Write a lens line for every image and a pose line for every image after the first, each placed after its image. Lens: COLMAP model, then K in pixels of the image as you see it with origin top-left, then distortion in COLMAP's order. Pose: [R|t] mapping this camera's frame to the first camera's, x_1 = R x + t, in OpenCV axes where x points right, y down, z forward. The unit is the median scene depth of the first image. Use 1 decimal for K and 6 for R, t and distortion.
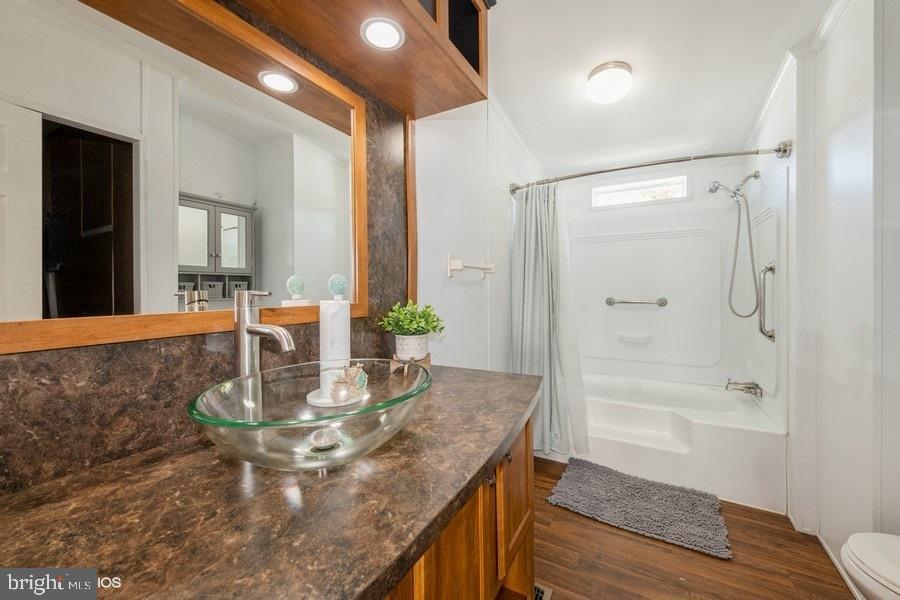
lens RADIAL K [[344.4, 0, 450.6], [0, 344.4, 286.3], [0, 0, 1]] dist [-0.001136, -0.002073]
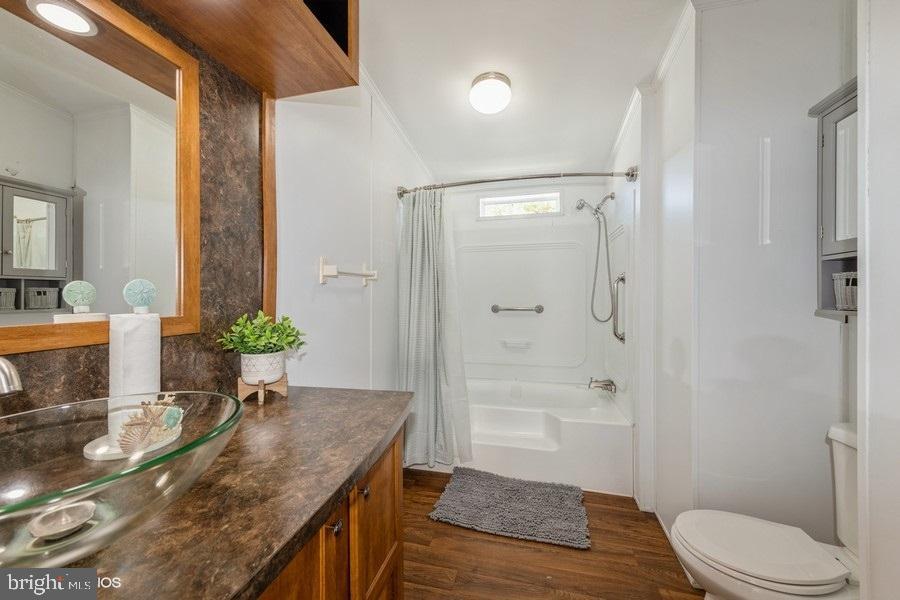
lens RADIAL K [[344.4, 0, 447.5], [0, 344.4, 294.4], [0, 0, 1]] dist [-0.001136, -0.002073]
pose [[0.963937, -0.000241, 0.266129, 0.085602], [-0.000407, 0.999997, 0.002381, -0.002280], [-0.266129, -0.002403, 0.963934, 0.068602]]
